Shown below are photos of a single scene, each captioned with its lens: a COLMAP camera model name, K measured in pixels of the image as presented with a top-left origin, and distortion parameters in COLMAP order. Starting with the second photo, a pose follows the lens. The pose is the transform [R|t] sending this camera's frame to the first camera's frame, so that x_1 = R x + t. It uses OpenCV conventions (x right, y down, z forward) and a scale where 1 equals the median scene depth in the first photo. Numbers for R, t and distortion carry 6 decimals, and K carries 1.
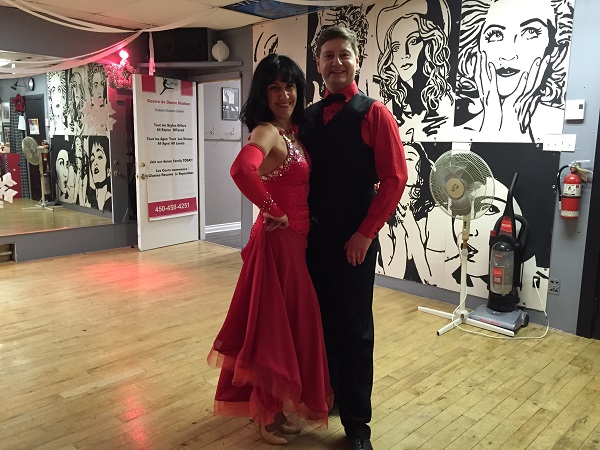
lens RADIAL K [[513.4, 0, 298.4], [0, 513.4, 222.7], [0, 0, 1]] dist [0.086999, -0.125482]
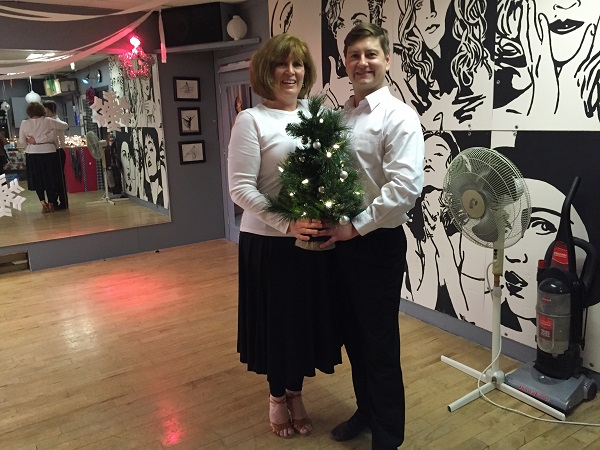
lens RADIAL K [[513.4, 0, 298.4], [0, 513.4, 222.7], [0, 0, 1]] dist [0.086999, -0.125482]
pose [[0.976085, -0.005316, -0.217322, 0.175127], [0.016275, 0.998682, 0.048669, -0.061879], [0.216777, -0.051042, 0.974886, 0.213564]]
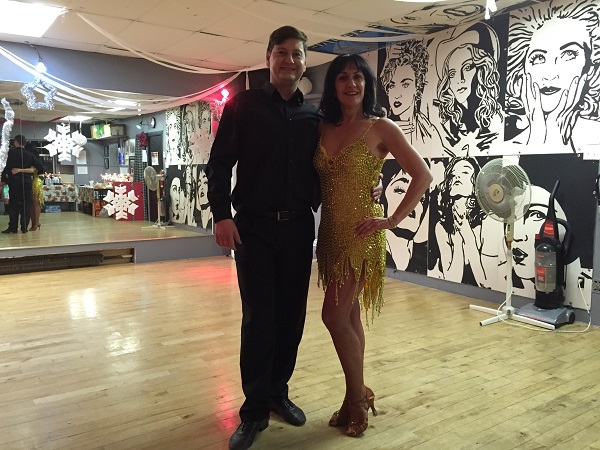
lens RADIAL K [[513.4, 0, 298.4], [0, 513.4, 222.7], [0, 0, 1]] dist [0.086999, -0.125482]
pose [[0.981126, 0.007686, -0.193214, 0.078287], [-0.020533, 0.997702, -0.064574, 0.060844], [0.192274, 0.067323, 0.979029, -0.138979]]
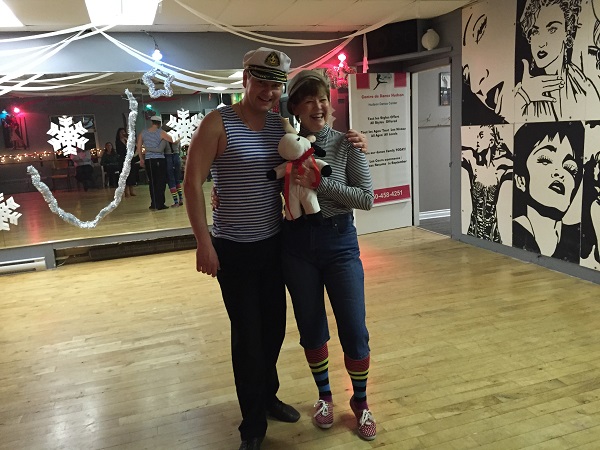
lens RADIAL K [[513.4, 0, 298.4], [0, 513.4, 222.7], [0, 0, 1]] dist [0.086999, -0.125482]
pose [[0.885935, 0.015592, -0.463547, 0.124359], [0.000895, 0.999375, 0.035325, -0.014753], [0.463808, -0.031711, 0.885368, -0.031309]]
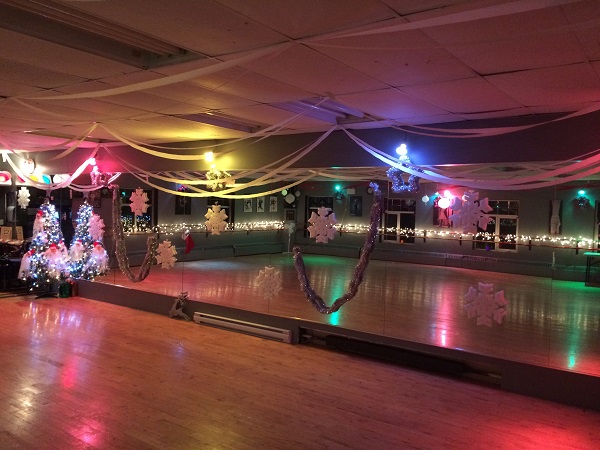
lens RADIAL K [[505.2, 0, 300.0], [0, 505.2, 225.0], [0, 0, 1]] dist [0.075047, 0.001122]
pose [[0.154895, 0.016182, -0.987798, 0.326657], [-0.182182, 0.983186, -0.012461, -0.153970], [0.970988, 0.181890, 0.155239, 0.569066]]
